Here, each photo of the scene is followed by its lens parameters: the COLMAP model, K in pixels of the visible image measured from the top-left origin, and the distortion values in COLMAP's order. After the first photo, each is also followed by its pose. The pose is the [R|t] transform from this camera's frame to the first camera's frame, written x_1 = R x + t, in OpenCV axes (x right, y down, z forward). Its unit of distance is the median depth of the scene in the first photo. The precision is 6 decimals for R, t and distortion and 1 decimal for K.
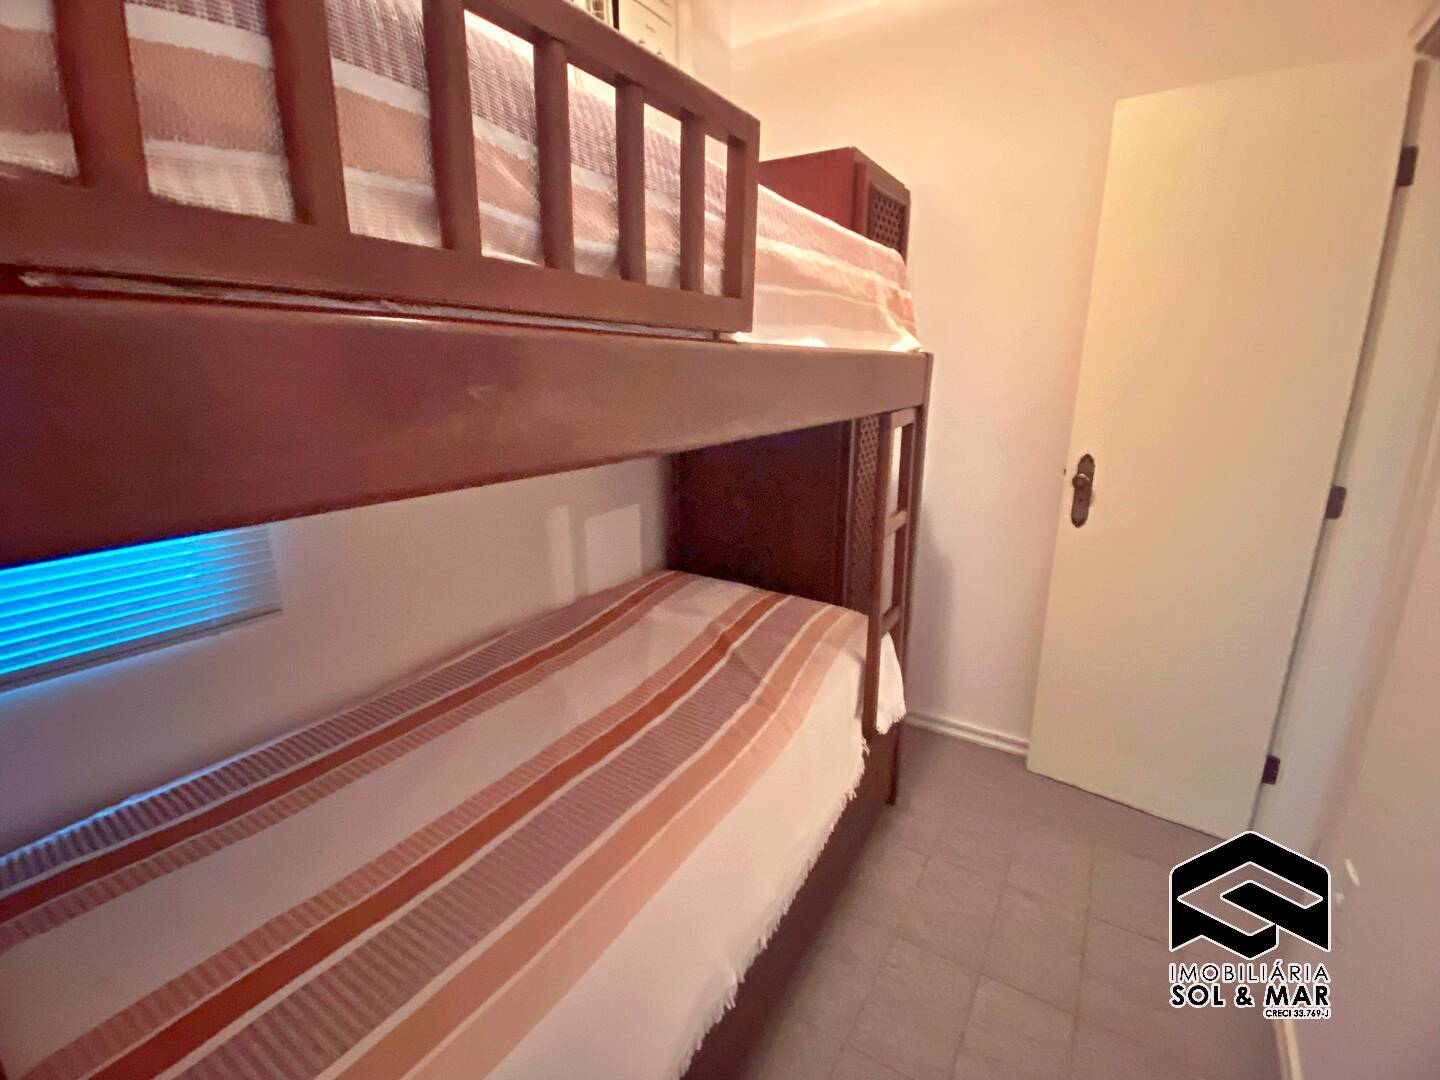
lens RADIAL K [[652.5, 0, 717.7], [0, 652.5, 533.8], [0, 0, 1]] dist [0.042044, -0.036255]
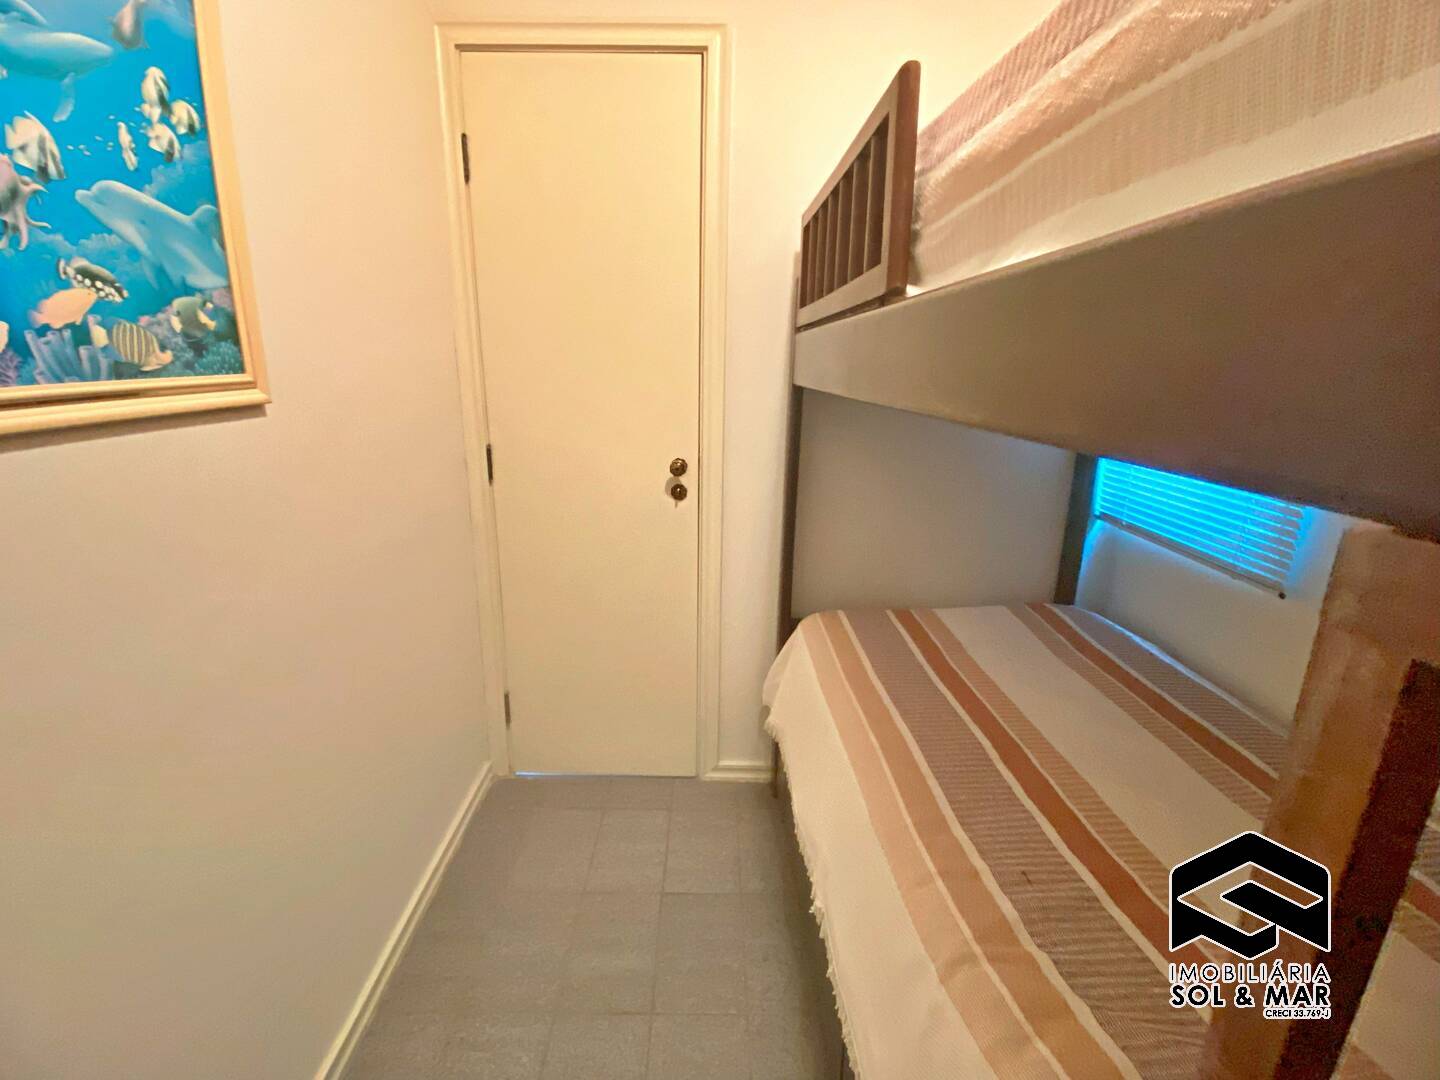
lens RADIAL K [[652.5, 0, 717.7], [0, 652.5, 533.8], [0, 0, 1]] dist [0.042044, -0.036255]
pose [[-0.850348, 0.116600, -0.513140, 0.724468], [-0.146150, 0.884447, 0.443163, -0.358065], [0.505518, 0.451838, -0.735047, 1.613084]]
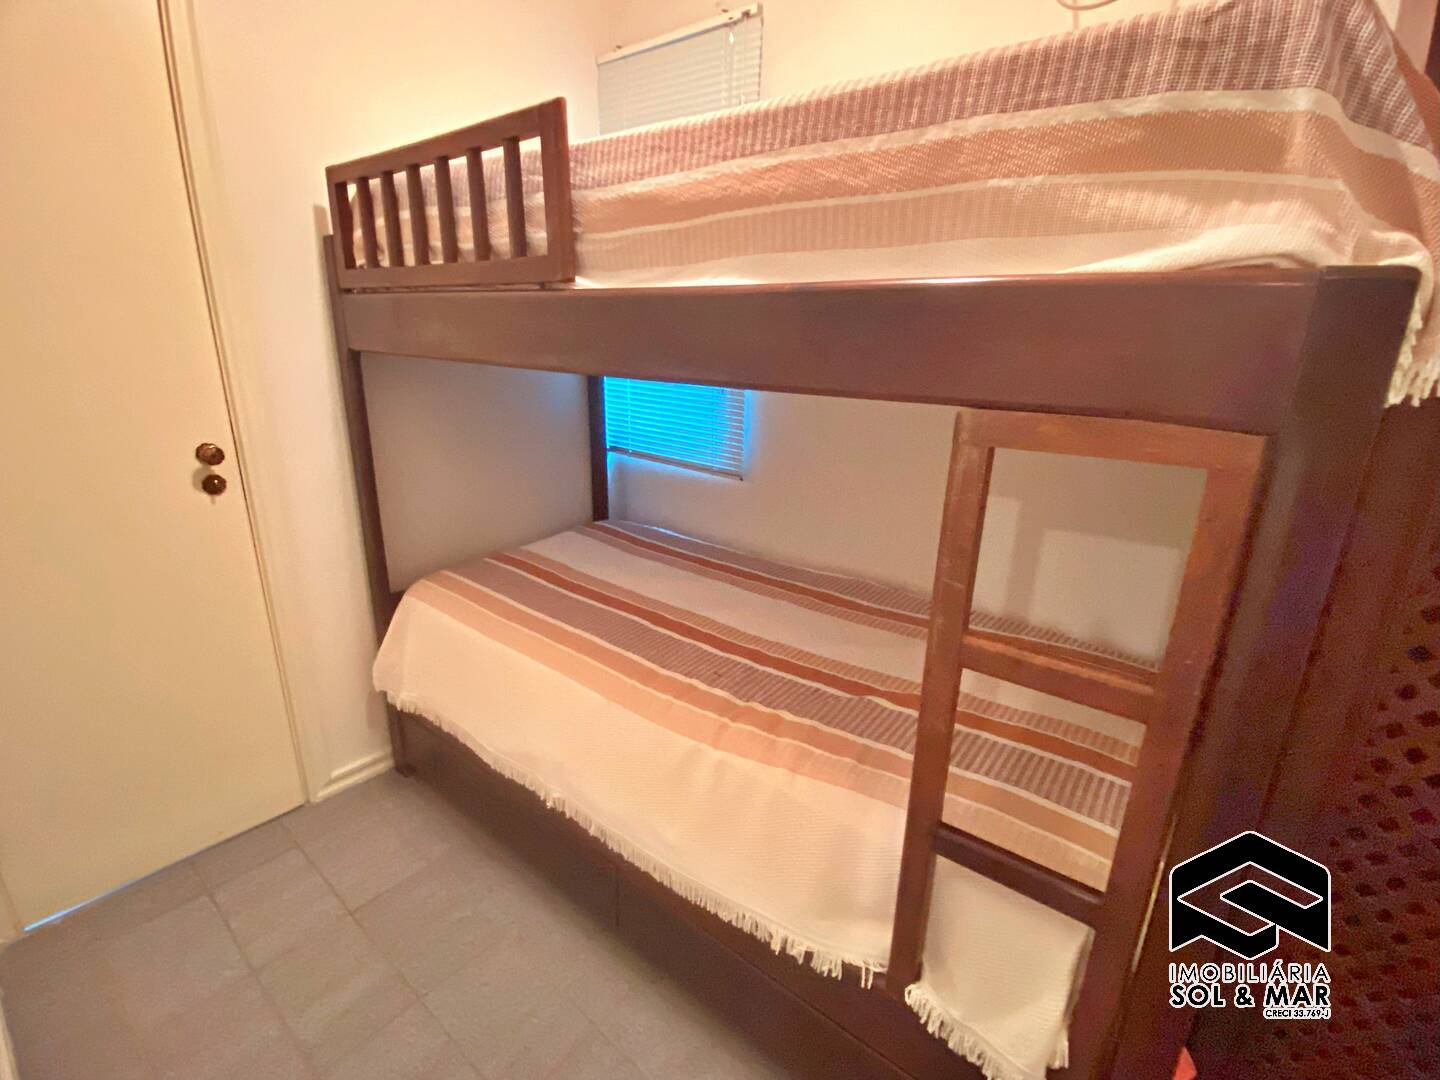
lens RADIAL K [[652.5, 0, 717.7], [0, 652.5, 533.8], [0, 0, 1]] dist [0.042044, -0.036255]
pose [[-0.127976, 0.284428, -0.950117, 1.188718], [-0.270586, 0.911637, 0.309355, -0.308387], [0.954152, 0.296679, -0.039705, 1.344864]]
